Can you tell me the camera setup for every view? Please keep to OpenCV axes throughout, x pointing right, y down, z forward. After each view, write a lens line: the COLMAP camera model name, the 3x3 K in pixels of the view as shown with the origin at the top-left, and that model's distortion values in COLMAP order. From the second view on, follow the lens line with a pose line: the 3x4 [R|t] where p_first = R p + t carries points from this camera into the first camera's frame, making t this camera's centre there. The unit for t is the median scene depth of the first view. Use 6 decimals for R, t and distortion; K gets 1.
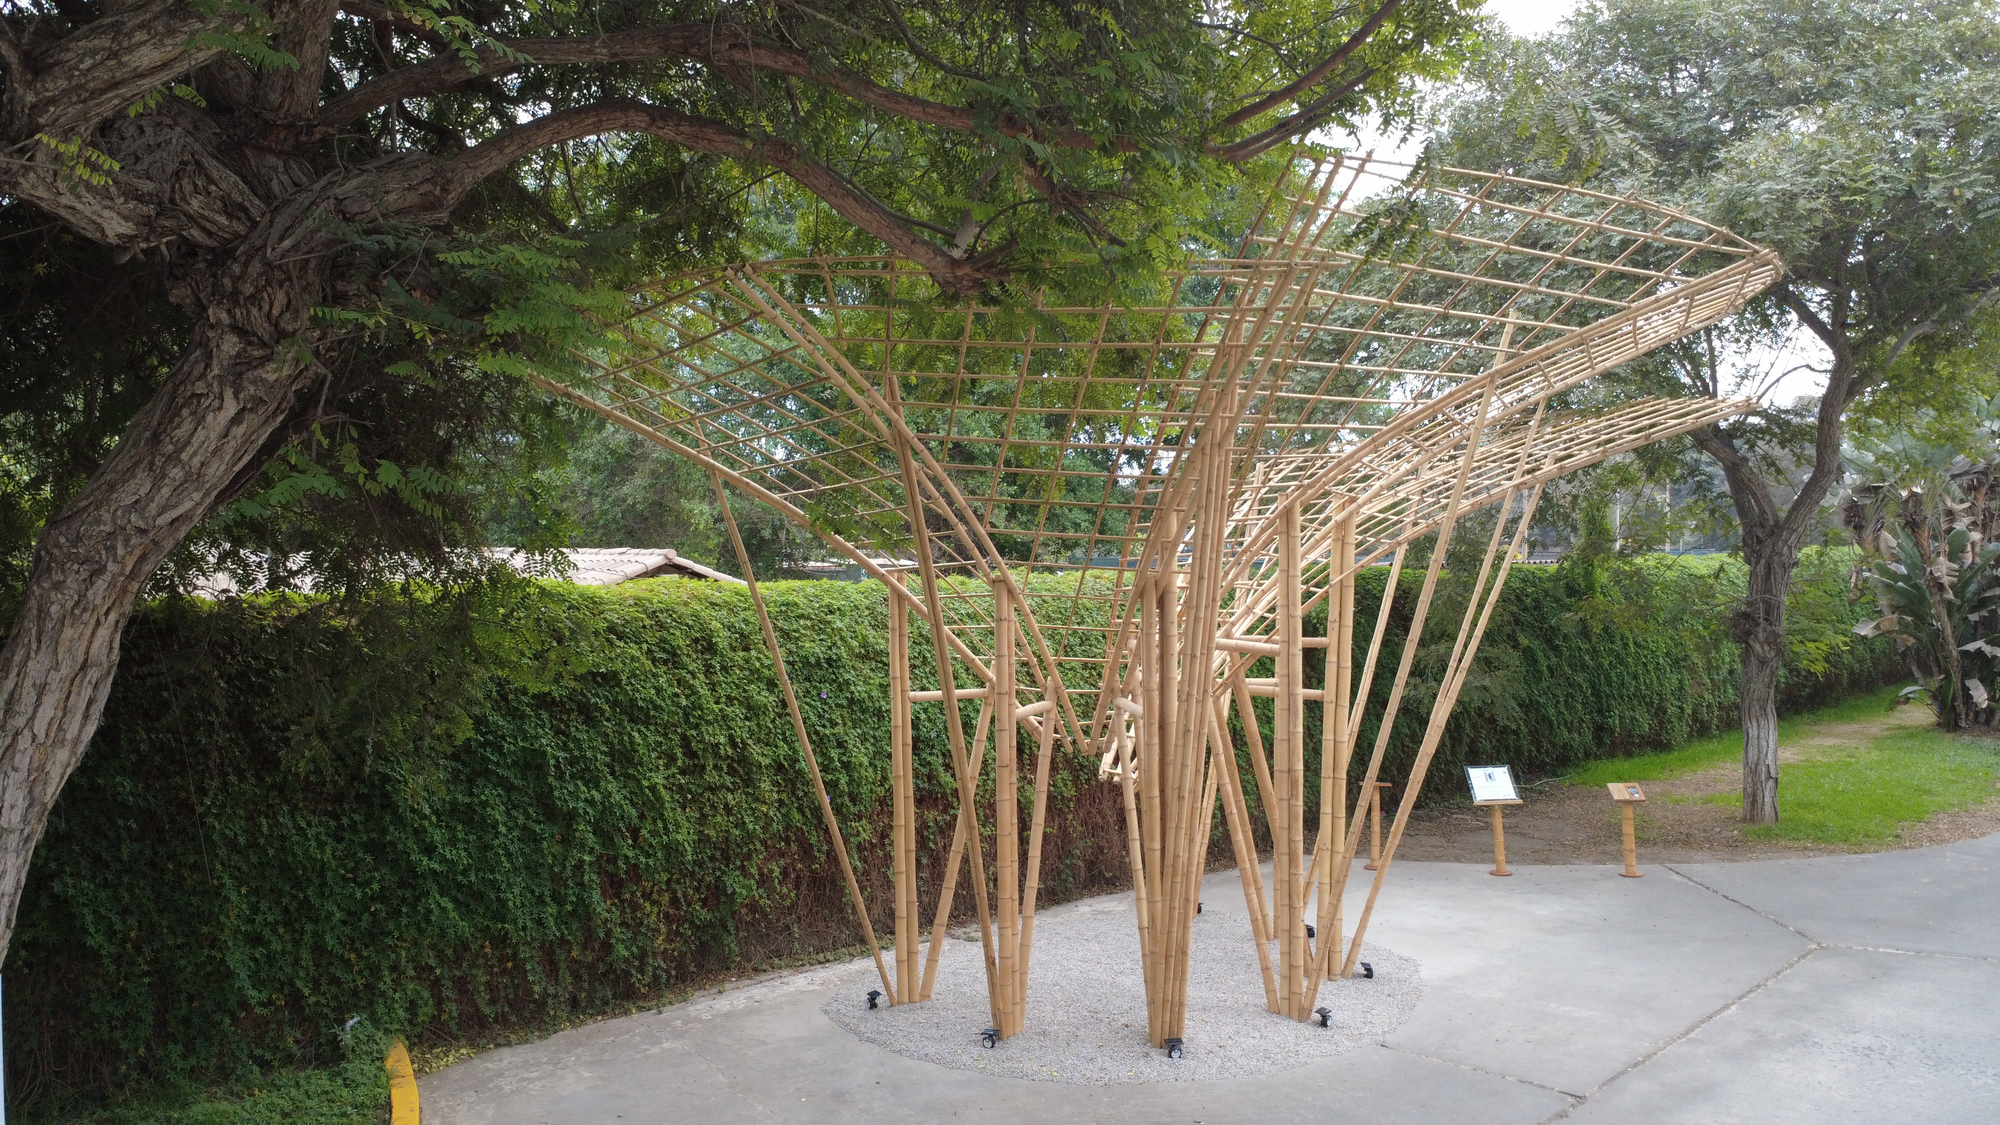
lens RADIAL K [[1483.8, 0, 1000.0], [0, 1483.8, 562.5], [0, 0, 1]] dist [0.004819, -0.006349]
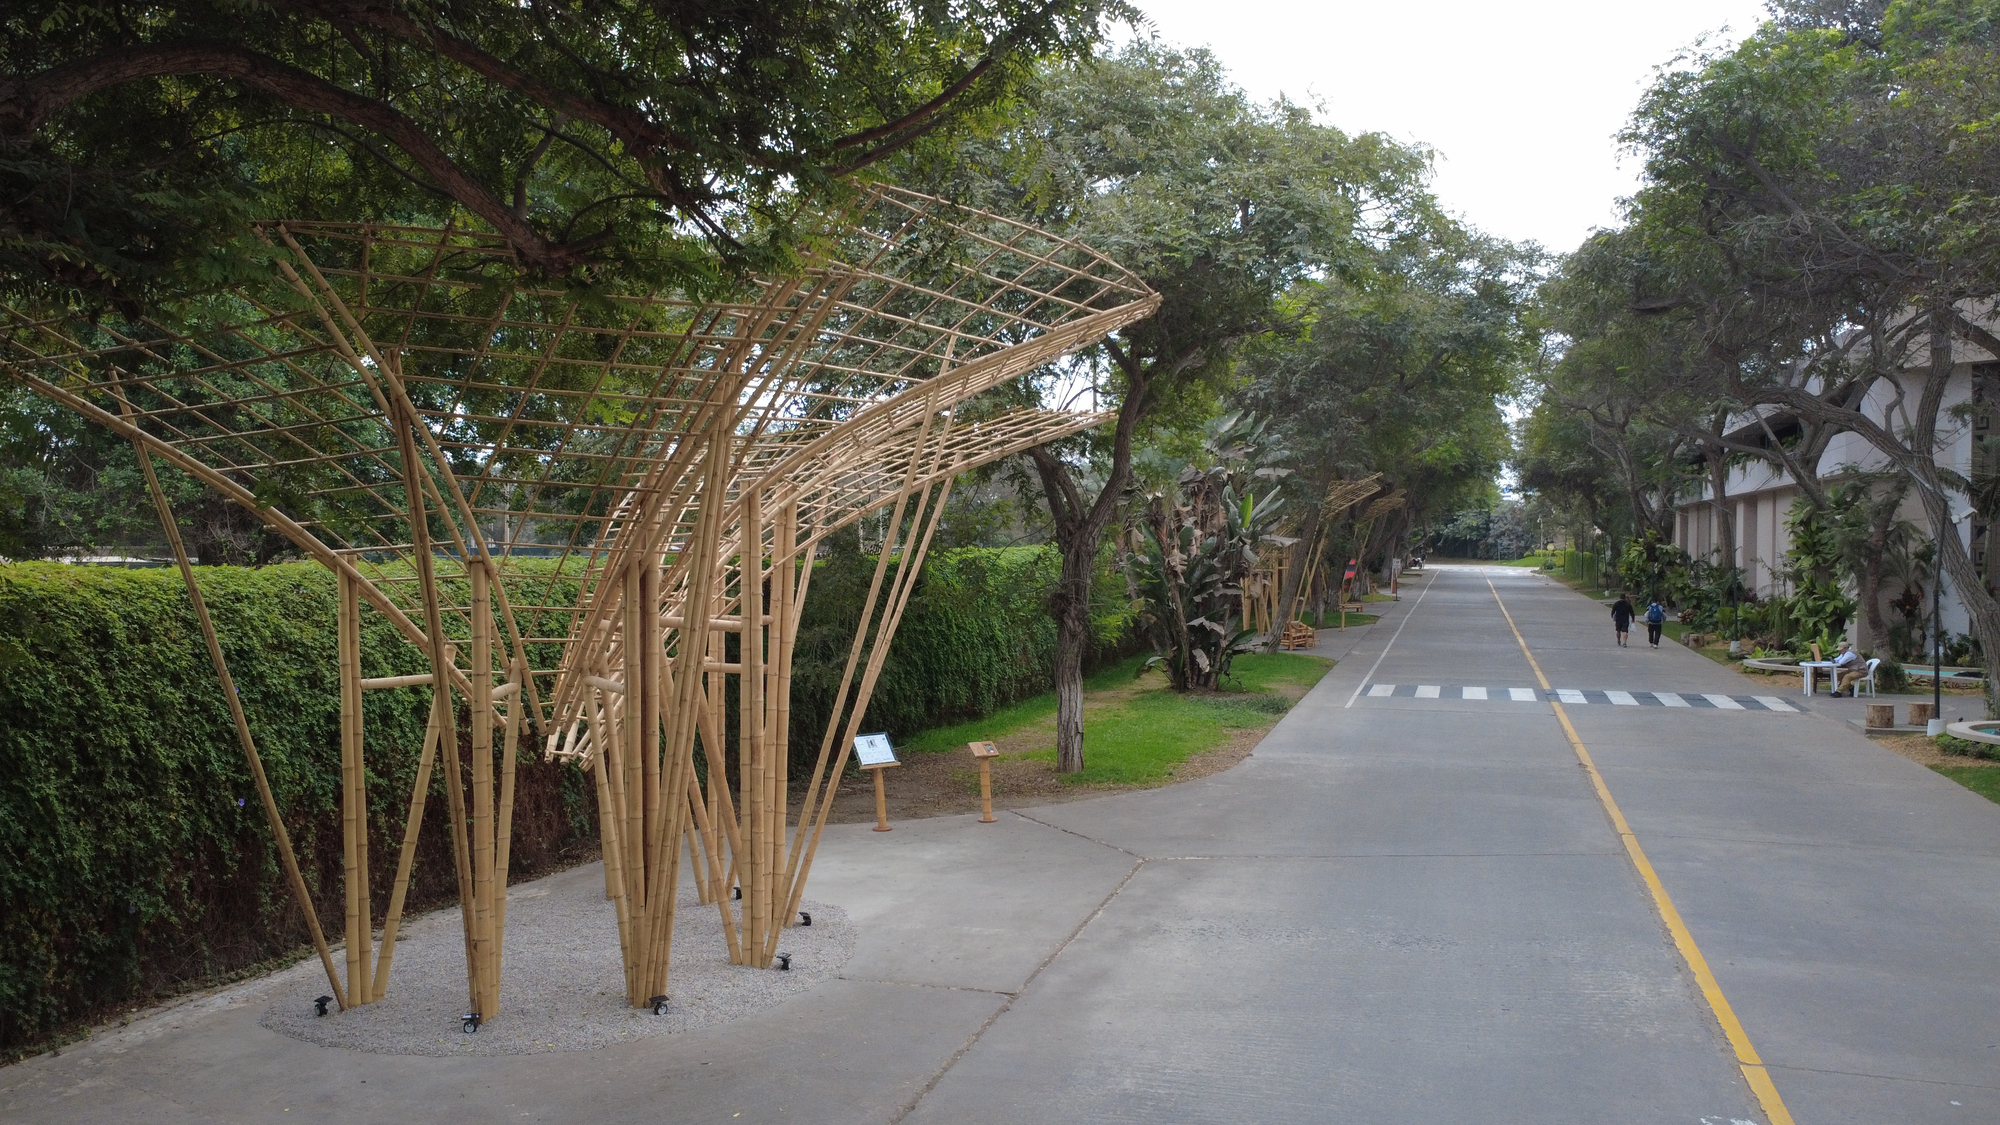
lens RADIAL K [[1483.8, 0, 1000.0], [0, 1483.8, 562.5], [0, 0, 1]] dist [0.004819, -0.006349]
pose [[0.886948, -0.002461, 0.461863, -0.131776], [0.002080, 0.999997, 0.001333, 0.011015], [-0.461865, -0.000221, 0.886950, -0.036798]]
